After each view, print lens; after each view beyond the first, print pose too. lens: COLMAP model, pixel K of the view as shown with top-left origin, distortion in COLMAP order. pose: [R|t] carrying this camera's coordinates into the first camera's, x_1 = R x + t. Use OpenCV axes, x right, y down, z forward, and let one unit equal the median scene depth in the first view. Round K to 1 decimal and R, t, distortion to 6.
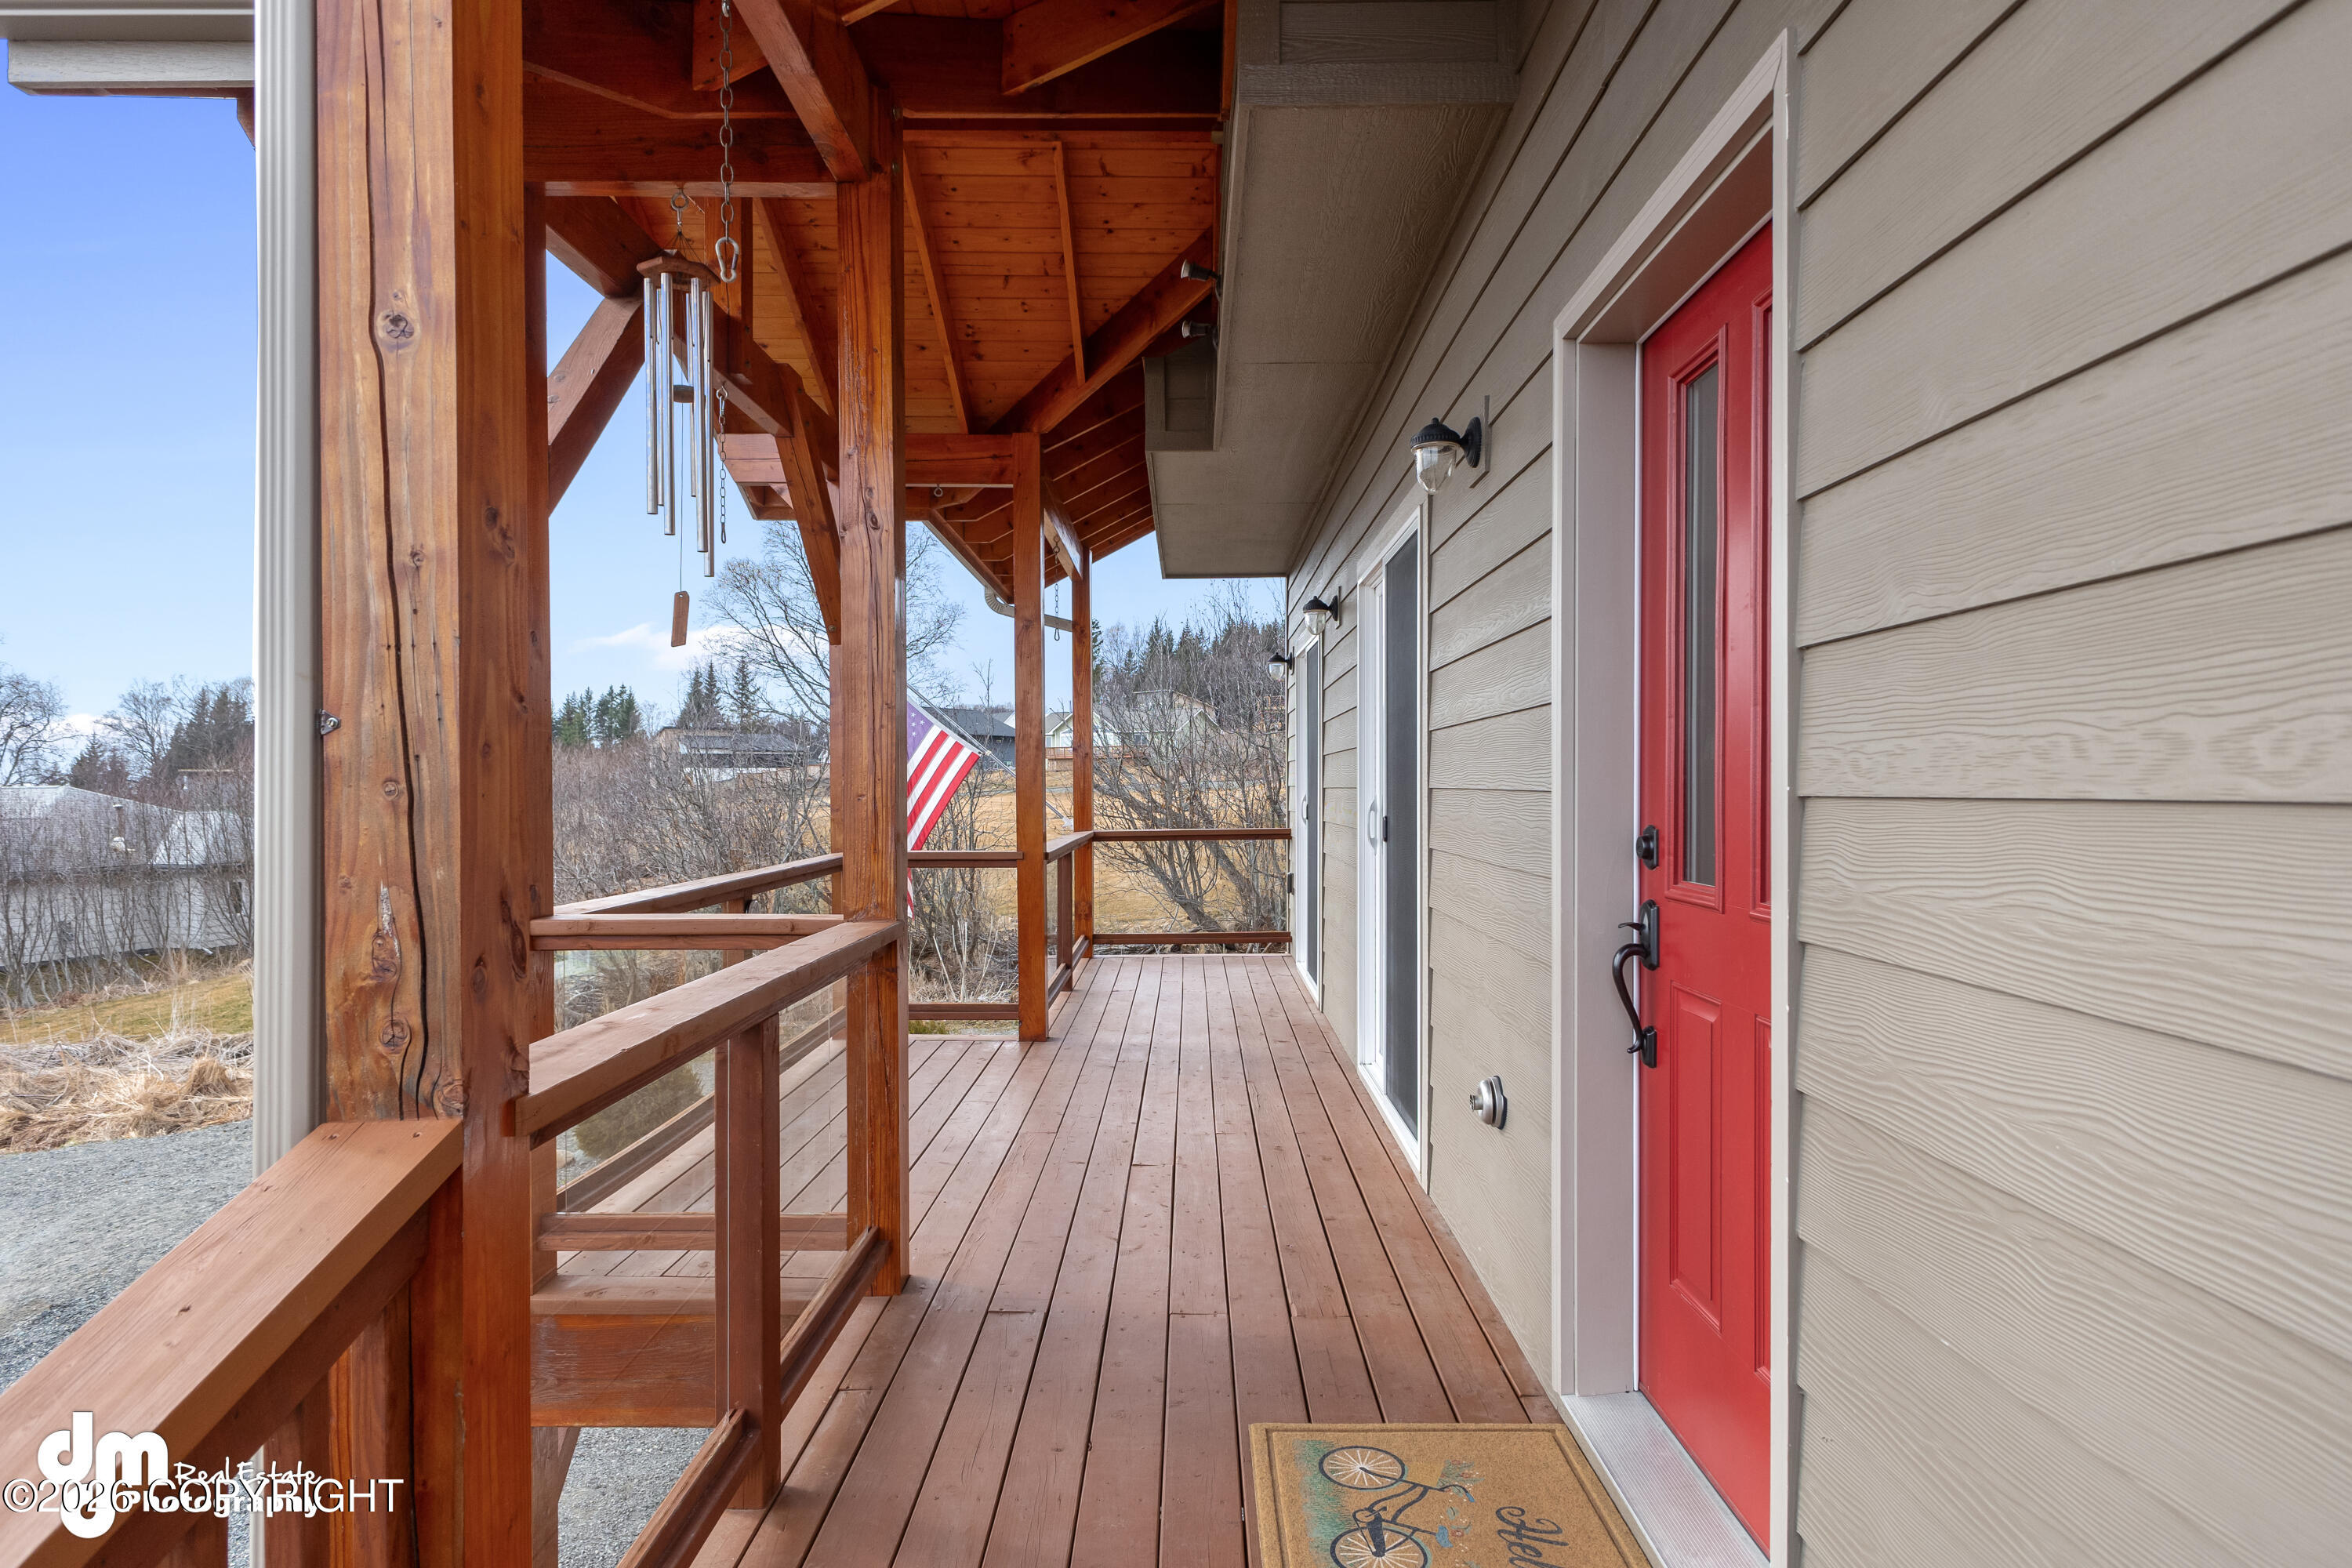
lens RADIAL K [[1340.8, 0, 1179.2], [0, 1340.8, 795.9], [0, 0, 1]] dist [-0.017400, -0.000940]
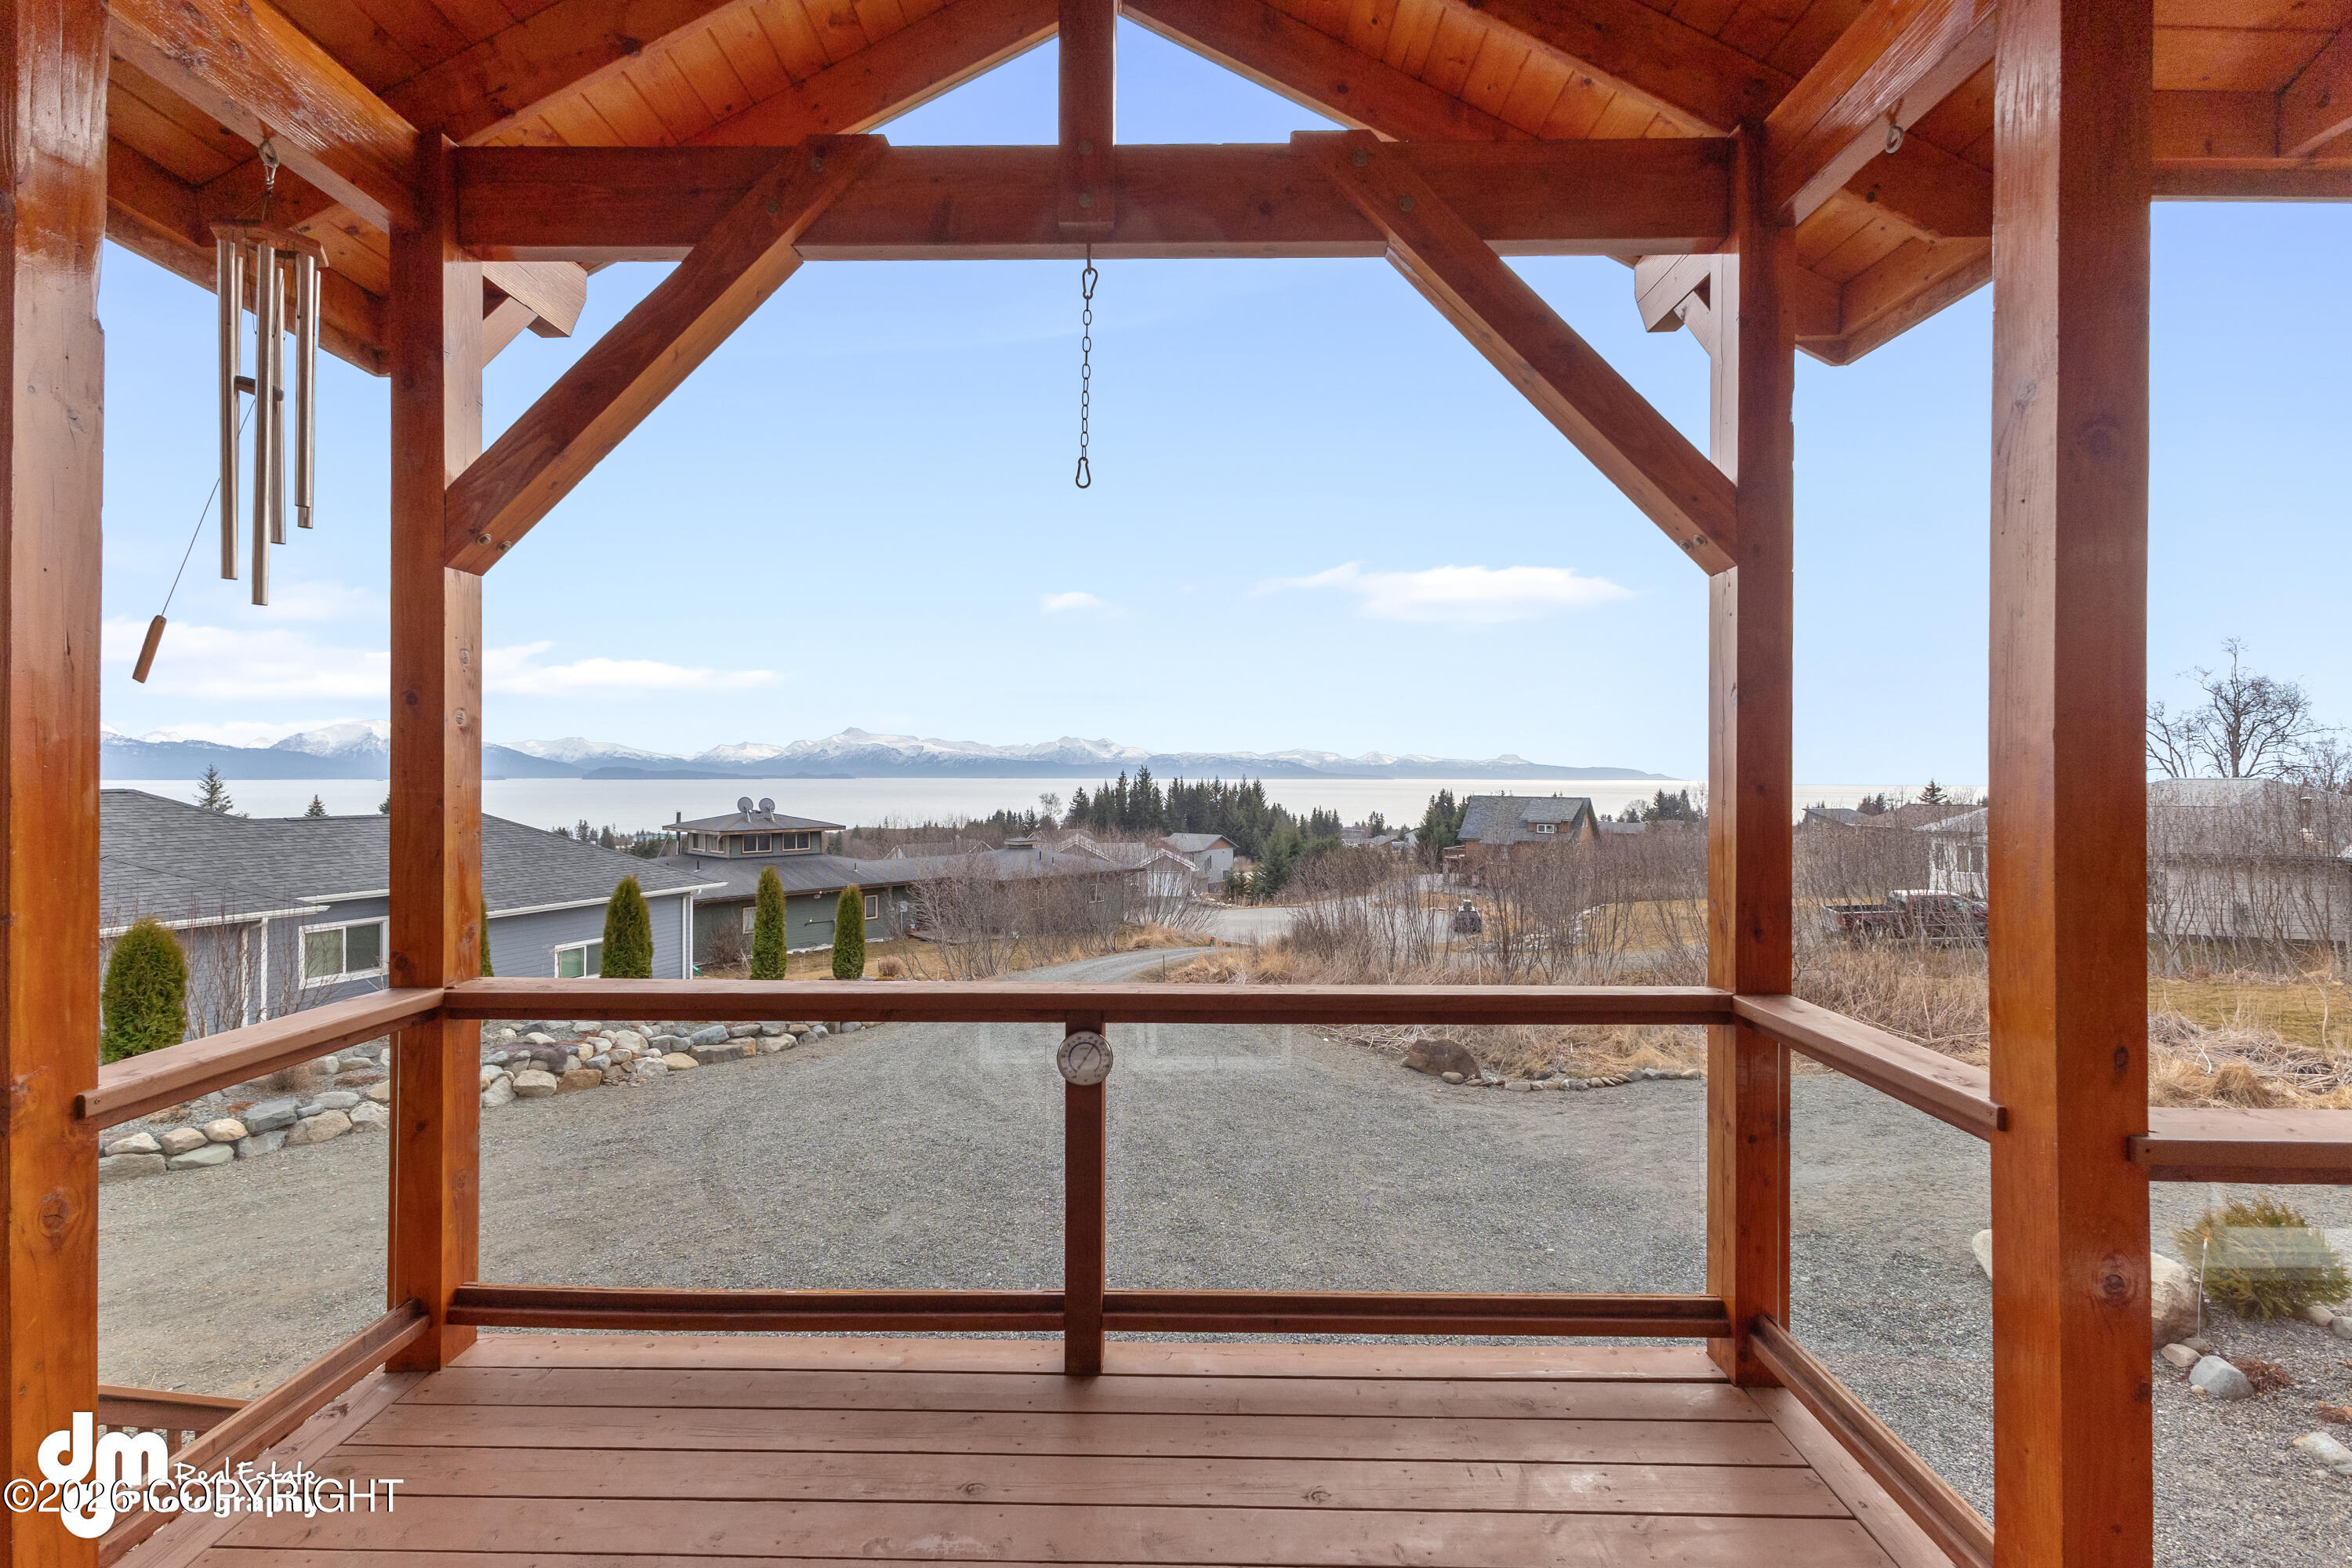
lens RADIAL K [[1035.6, 0, 1166.8], [0, 1035.6, 773.9], [0, 0, 1]] dist [0.010702, -0.000925]
pose [[-0.004594, 0.006552, -0.999968, 0.155402], [-0.013115, 0.999892, 0.006612, -0.039127], [0.999903, 0.013145, -0.004508, 0.917114]]
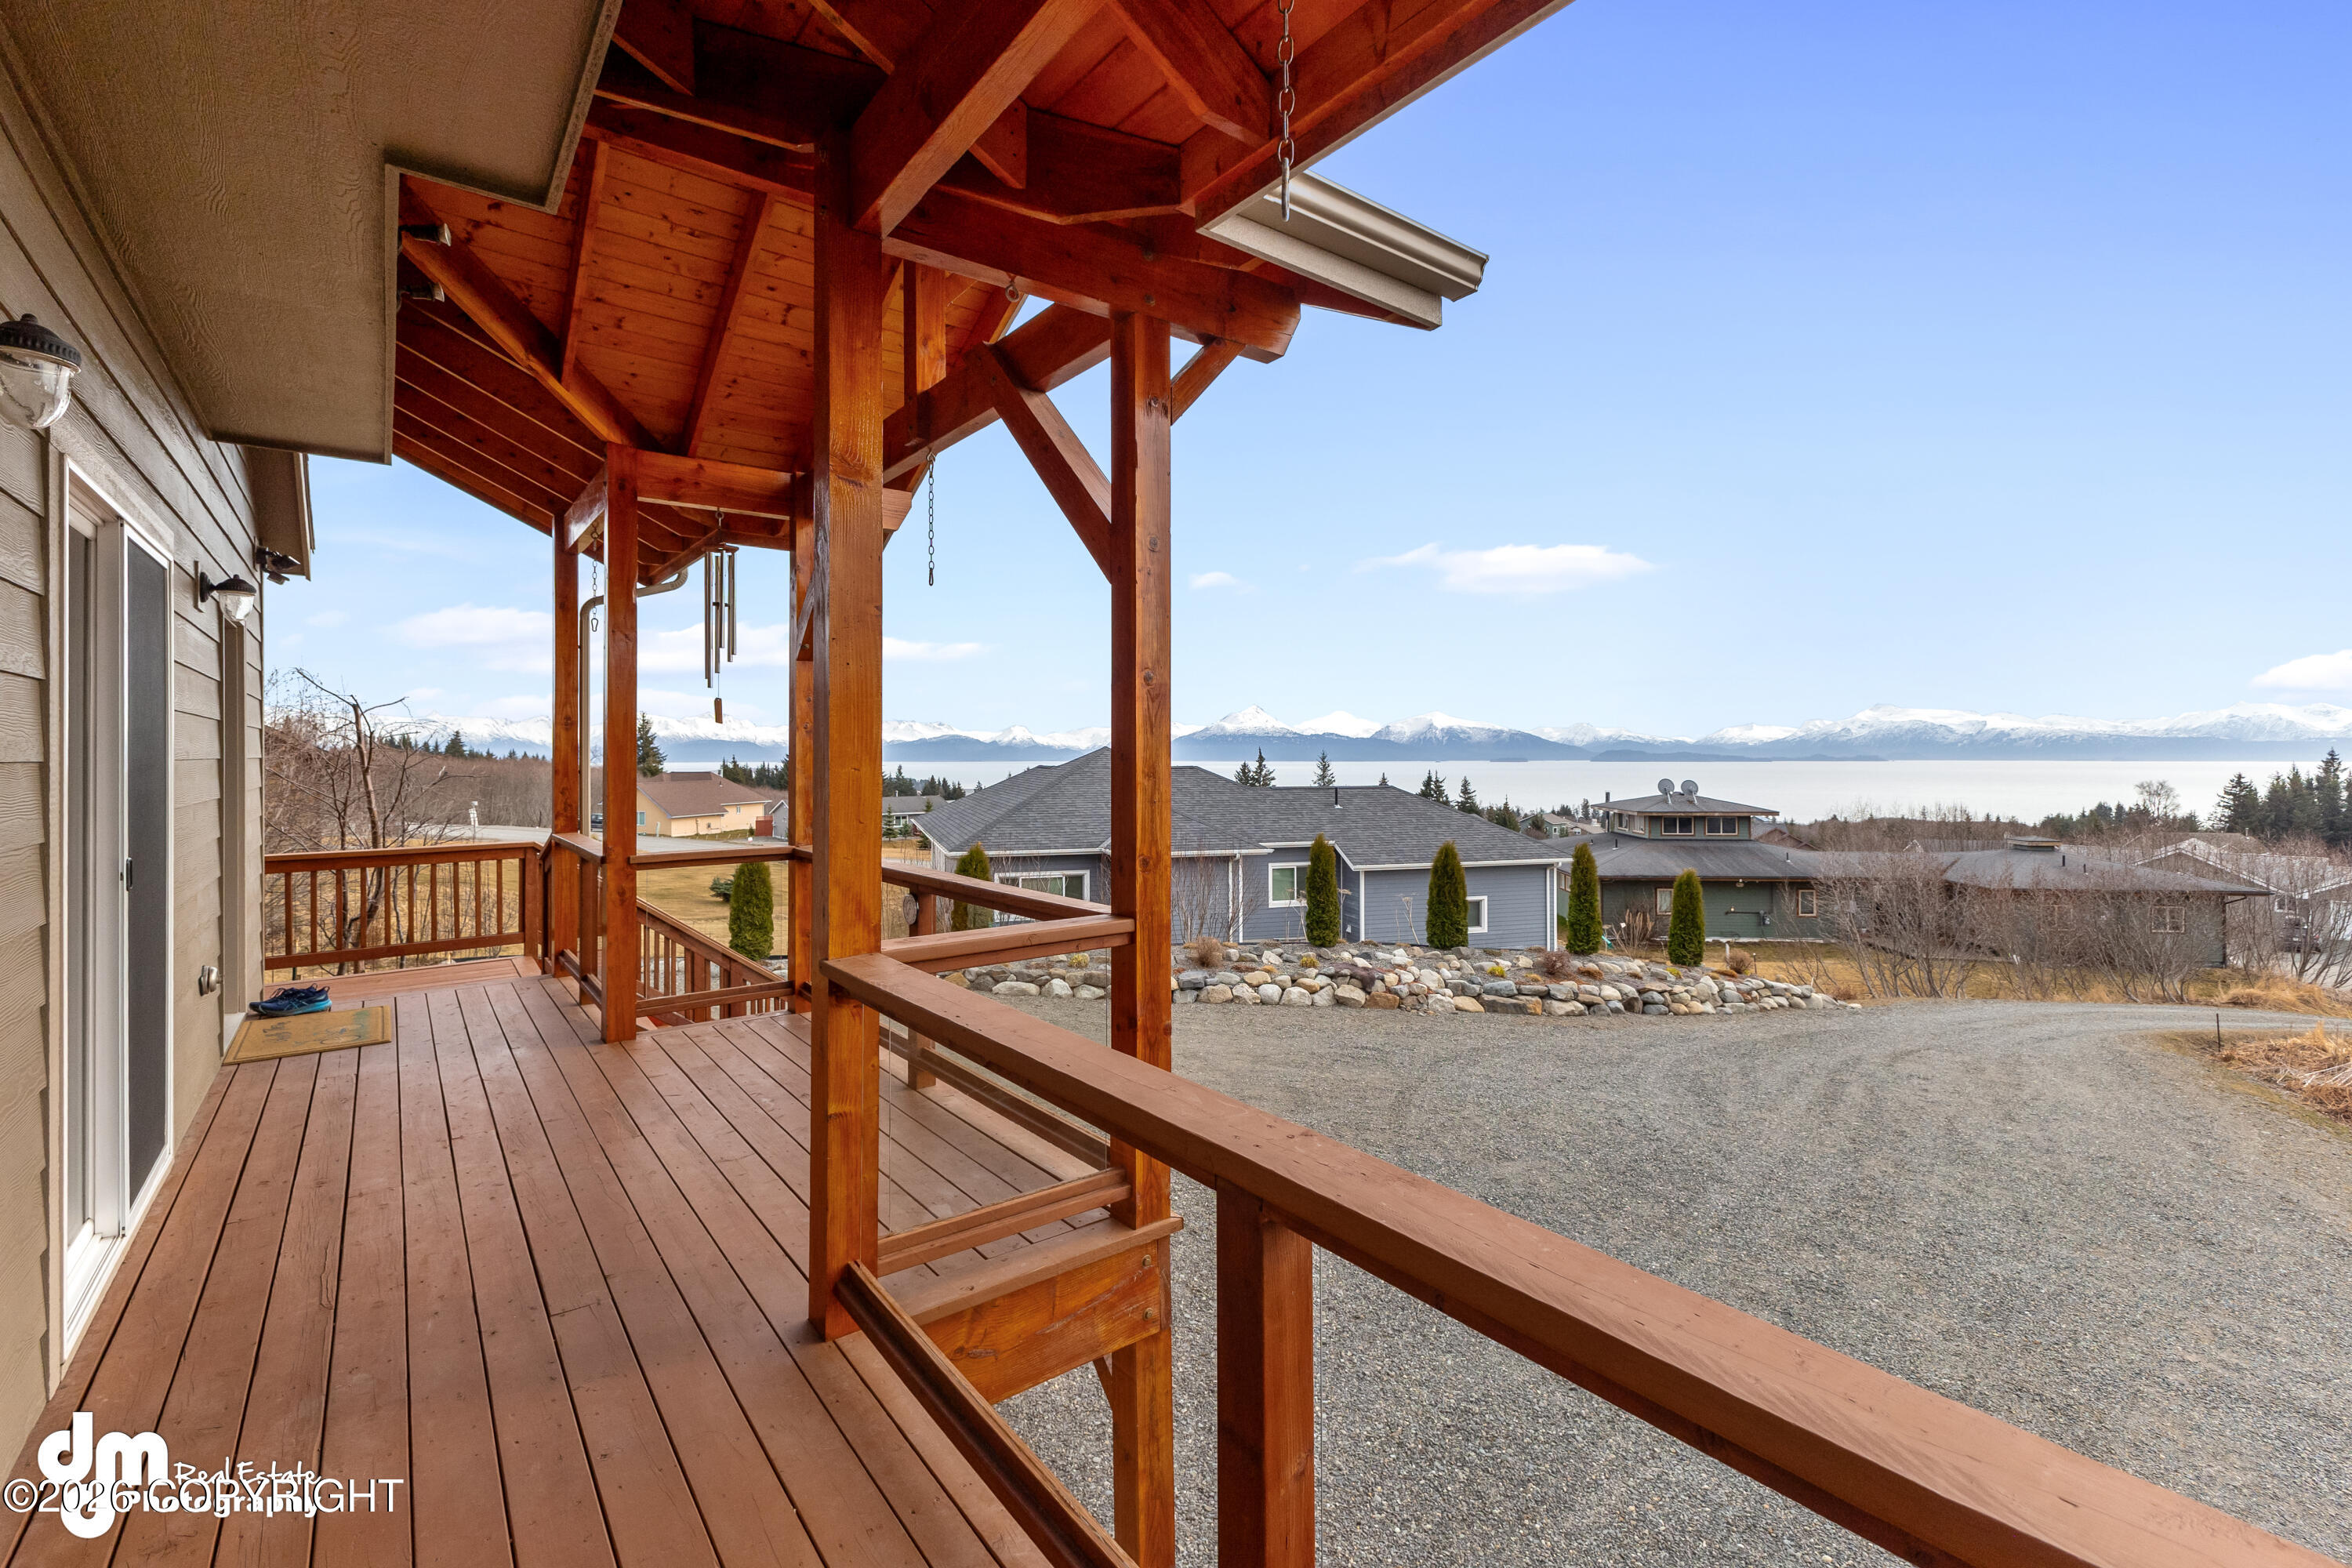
lens RADIAL K [[1035.6, 0, 1188.8], [0, 1035.6, 741.5], [0, 0, 1]] dist [0.010702, -0.000925]
pose [[-0.785188, -0.001227, -0.619256, 0.025360], [-0.000639, 0.999999, -0.001171, -0.041727], [0.619257, -0.000524, -0.785188, 1.712602]]
